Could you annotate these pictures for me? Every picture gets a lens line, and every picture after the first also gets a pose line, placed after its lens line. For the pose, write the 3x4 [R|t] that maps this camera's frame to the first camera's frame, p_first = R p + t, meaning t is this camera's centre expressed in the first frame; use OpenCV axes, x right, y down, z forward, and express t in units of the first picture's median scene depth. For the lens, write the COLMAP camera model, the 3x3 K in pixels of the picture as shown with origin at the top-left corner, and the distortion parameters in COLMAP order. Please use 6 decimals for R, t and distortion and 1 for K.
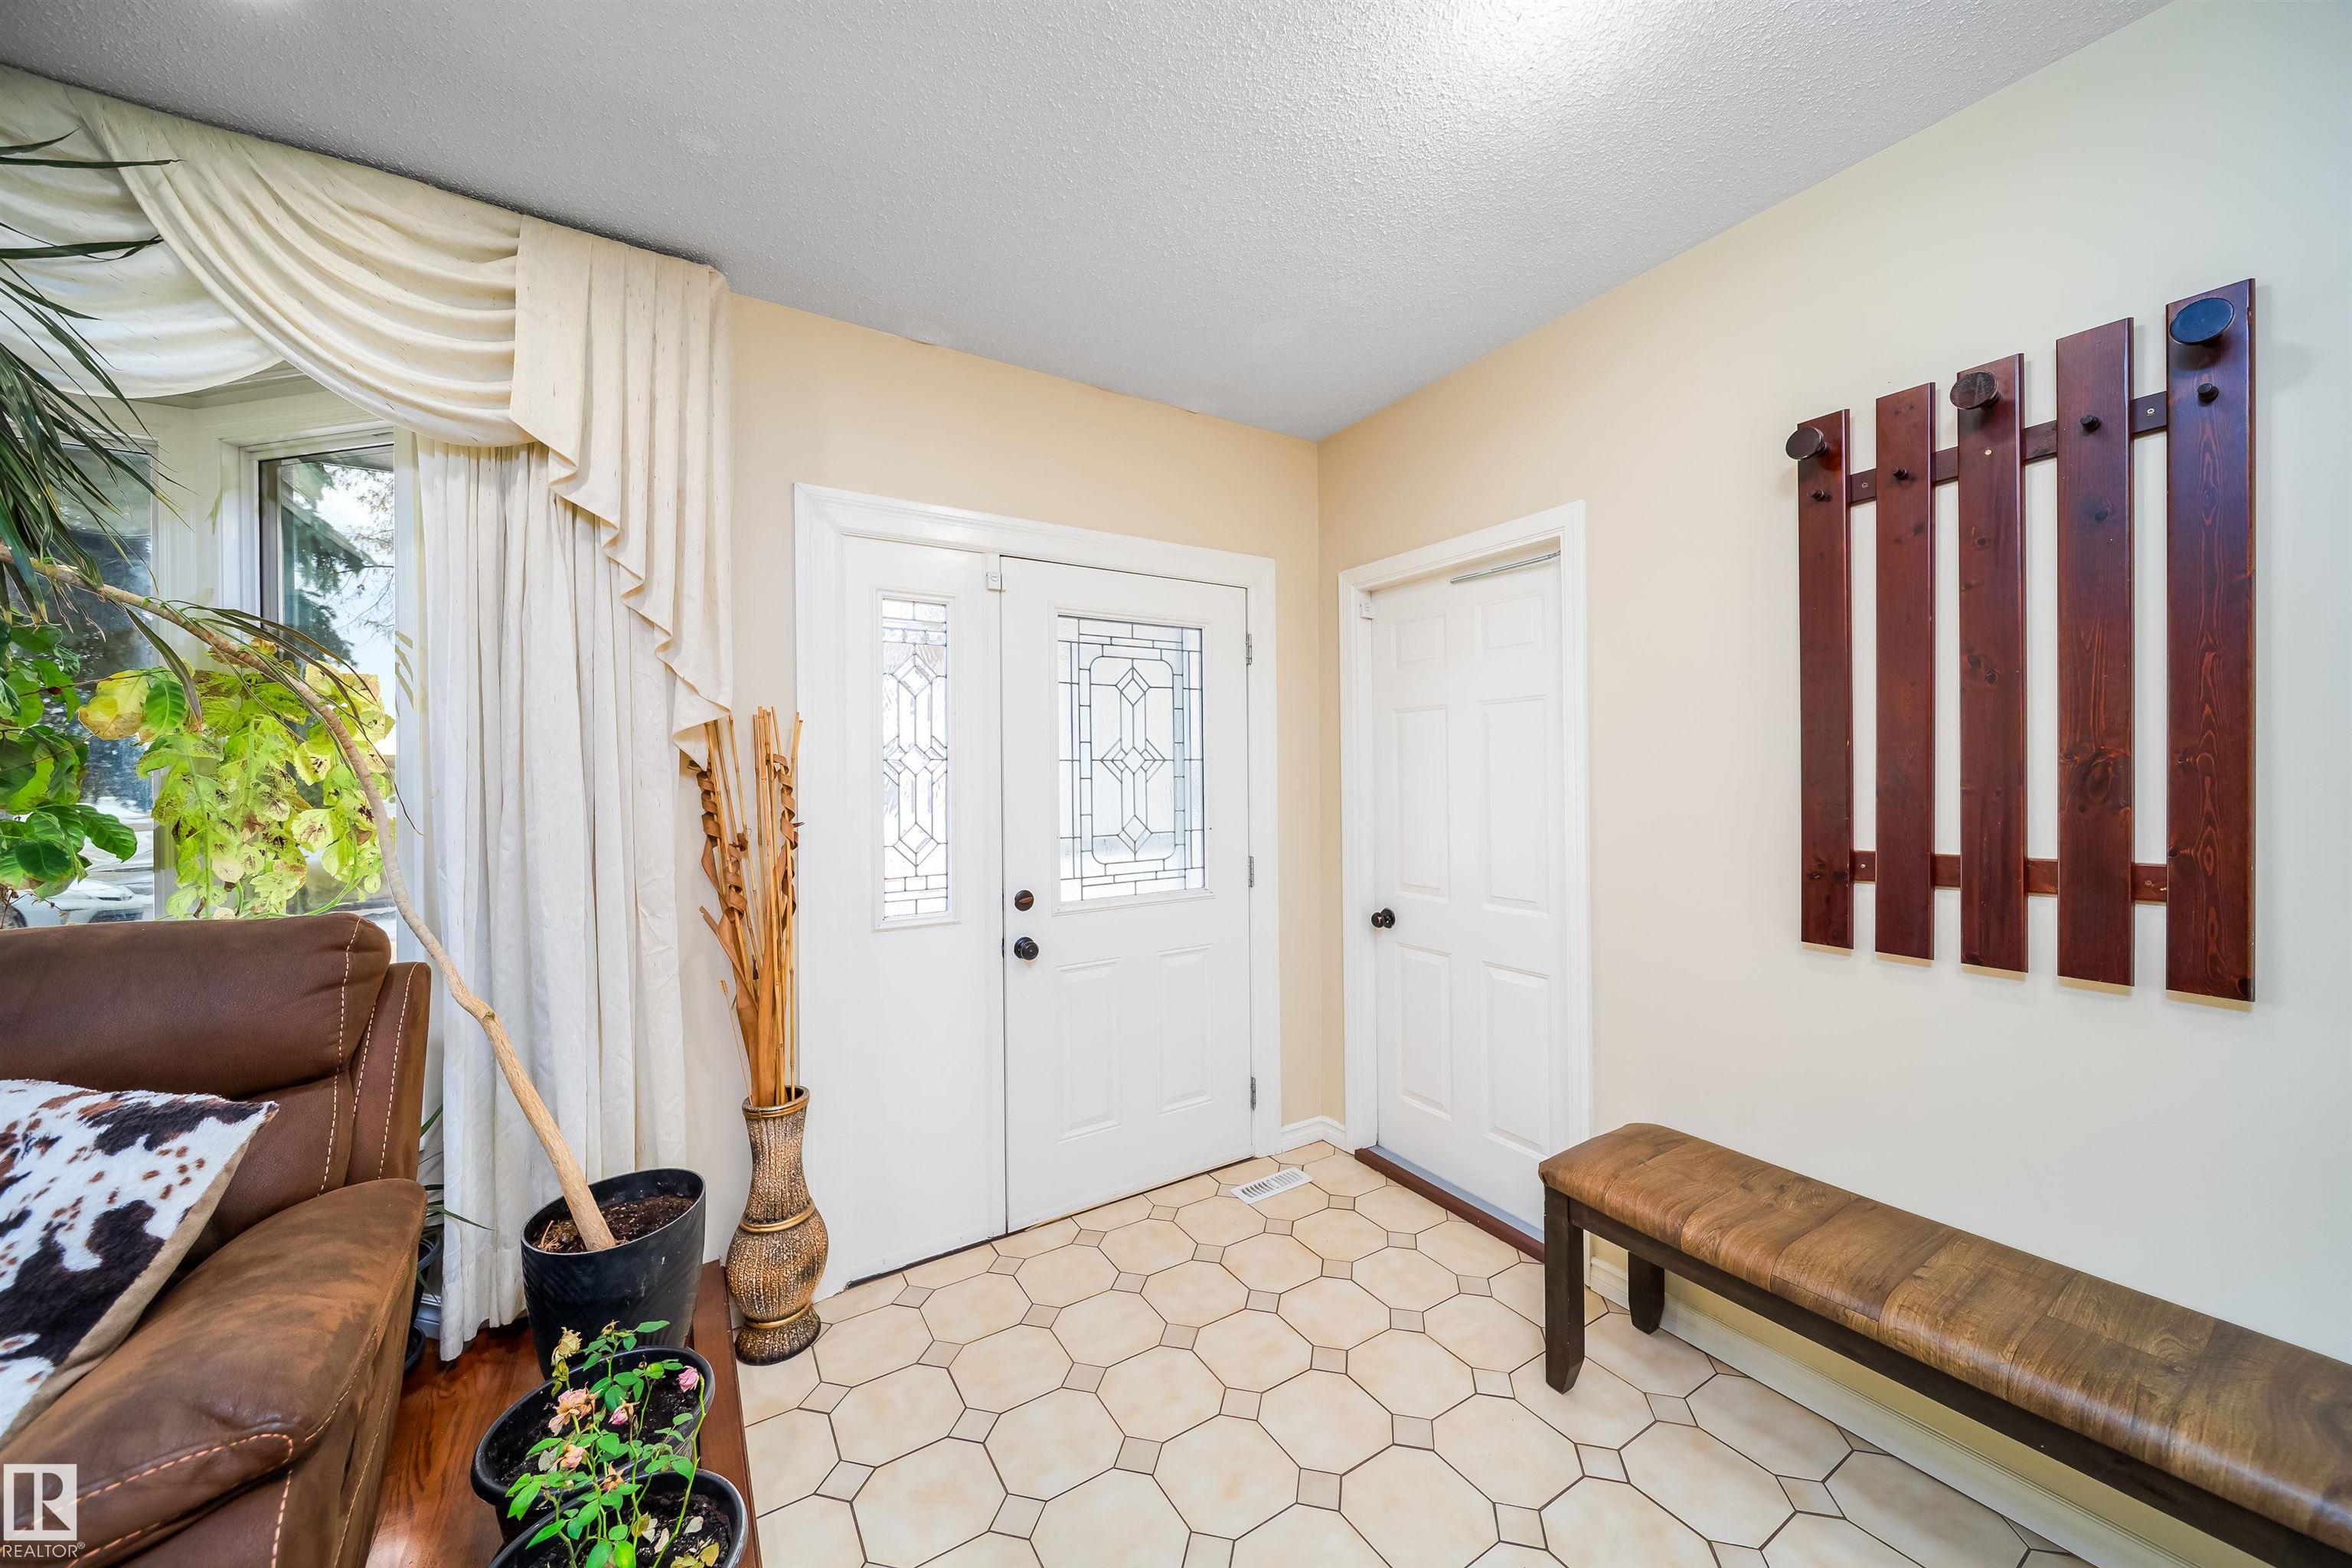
lens RADIAL K [[834.1, 0, 1172.2], [0, 834.1, 772.7], [0, 0, 1]] dist [-0.000483, -0.000163]
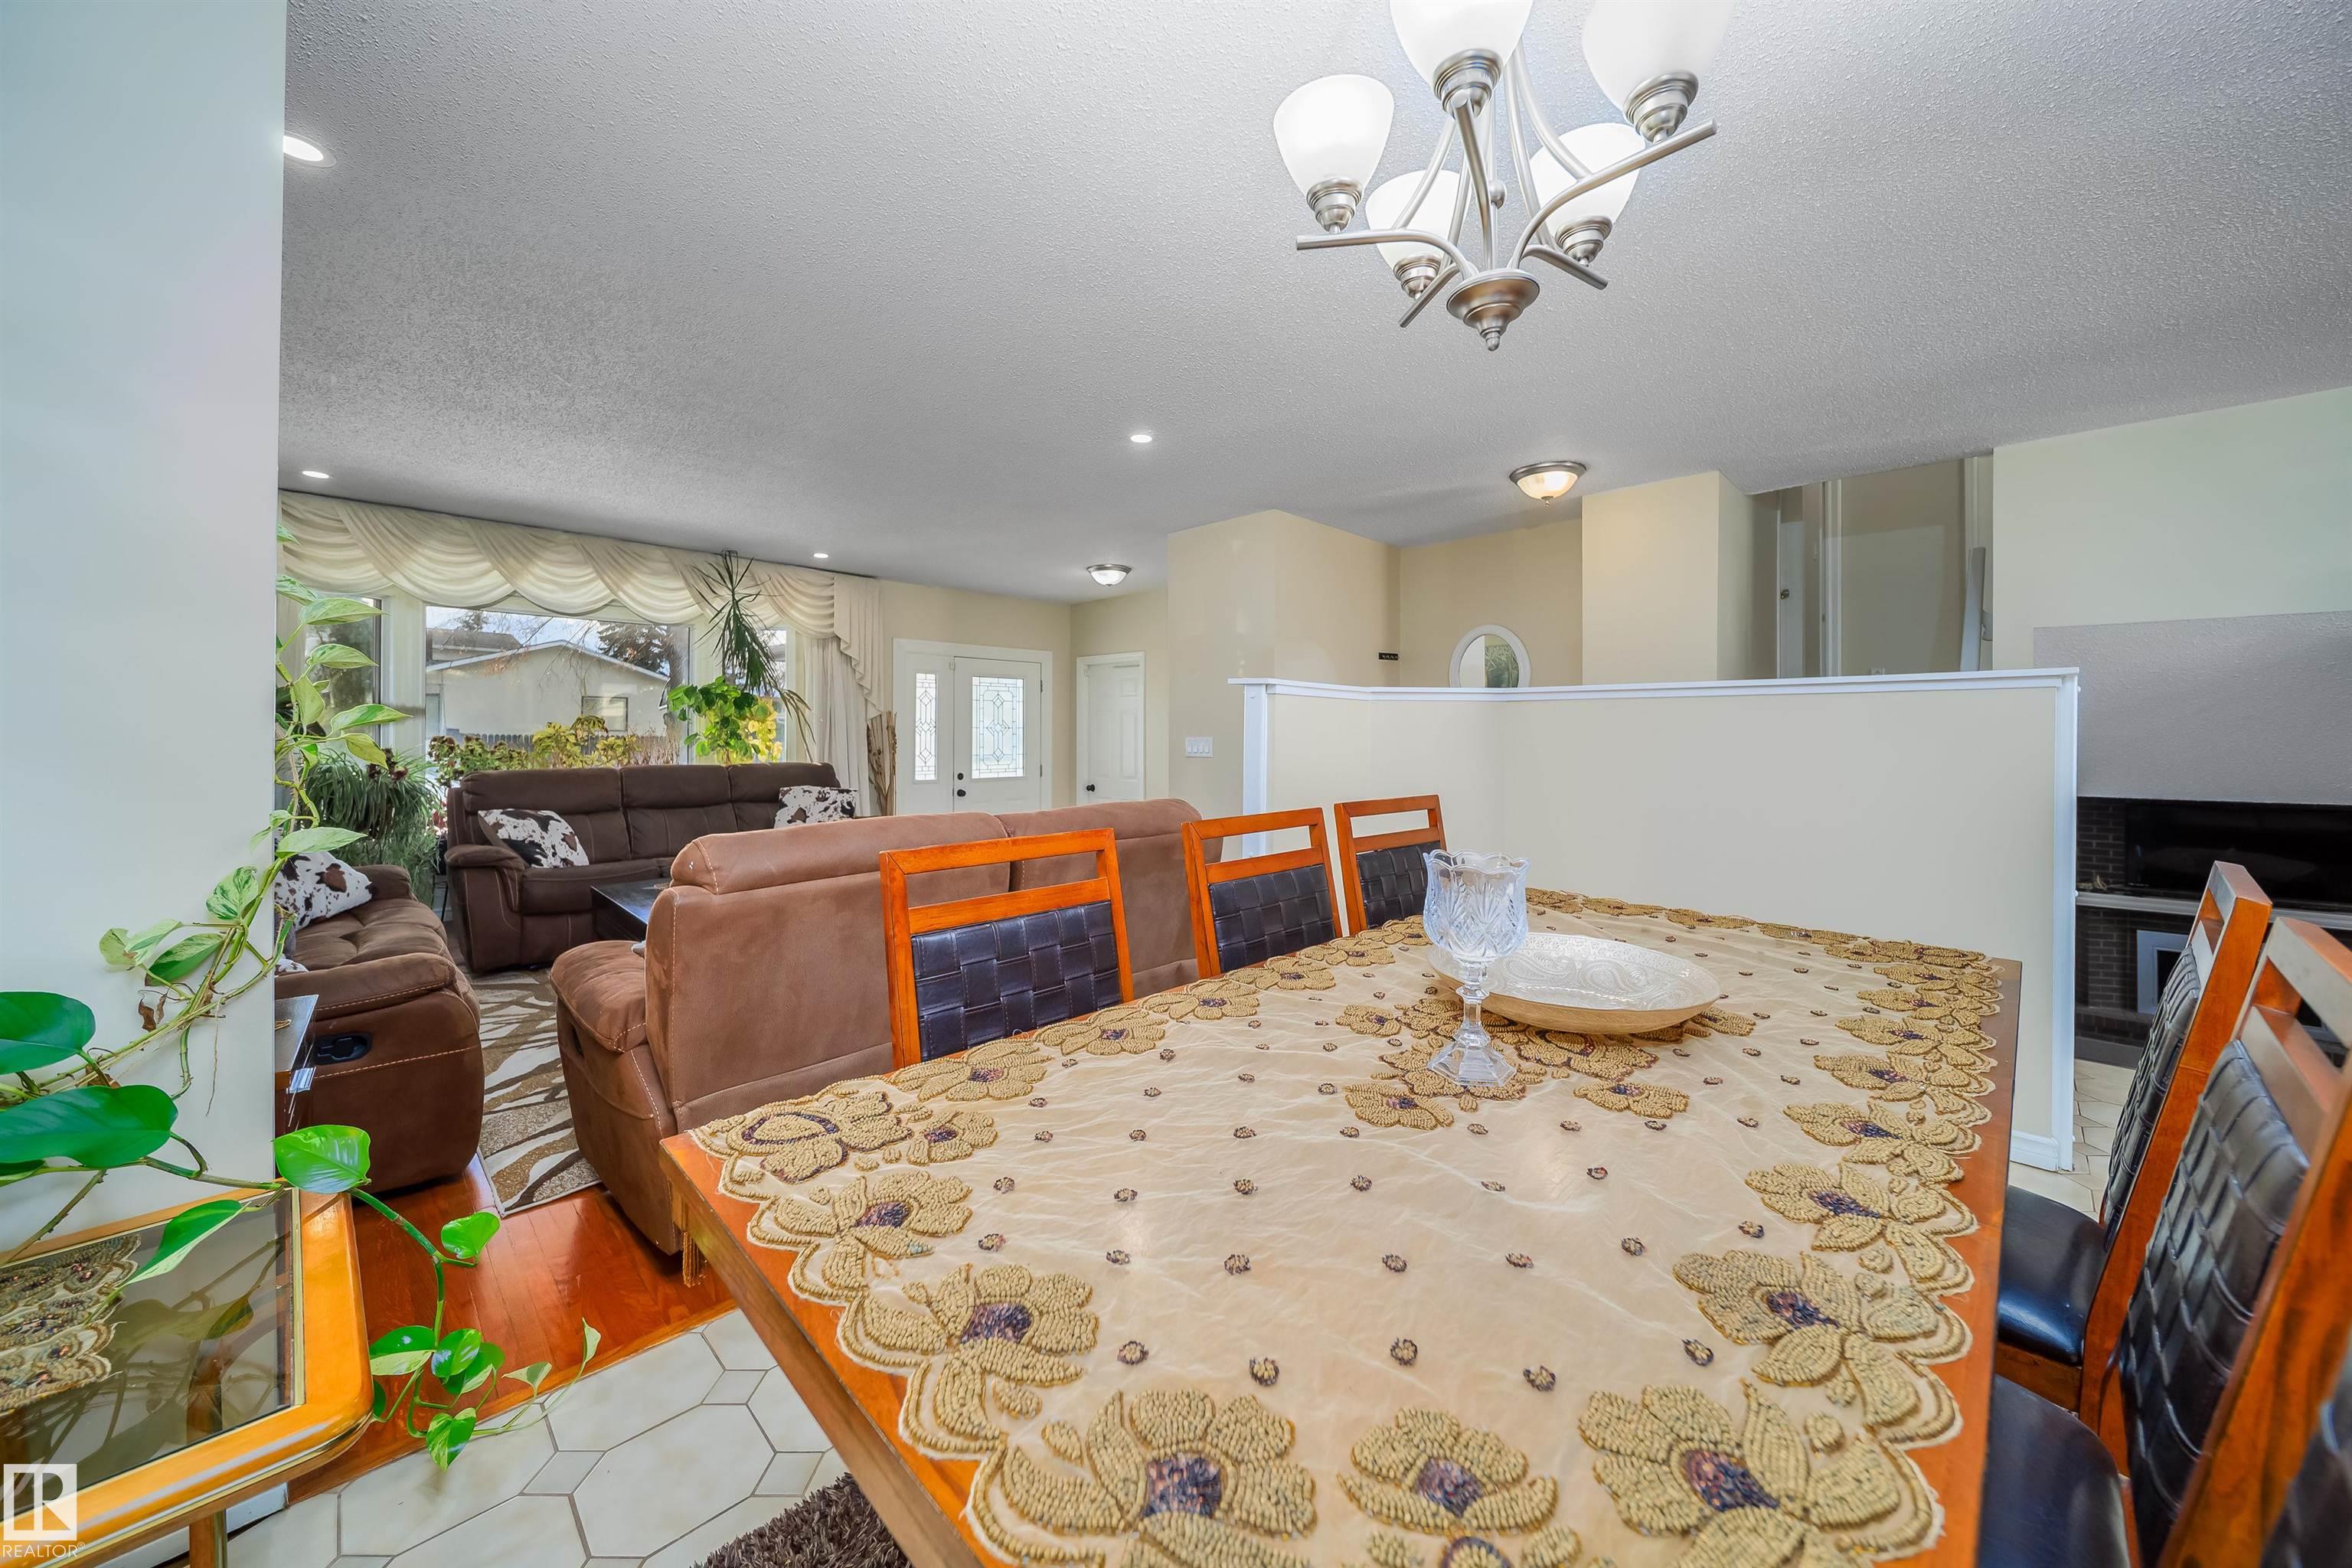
lens RADIAL K [[855.7, 0, 1172.1], [0, 855.7, 737.7], [0, 0, 1]] dist [-0.000160, -0.000011]
pose [[0.974032, 0.012576, 0.226062, -0.134525], [-0.014055, 0.999889, 0.004935, -0.004320], [-0.225975, -0.007985, 0.974100, -2.015161]]
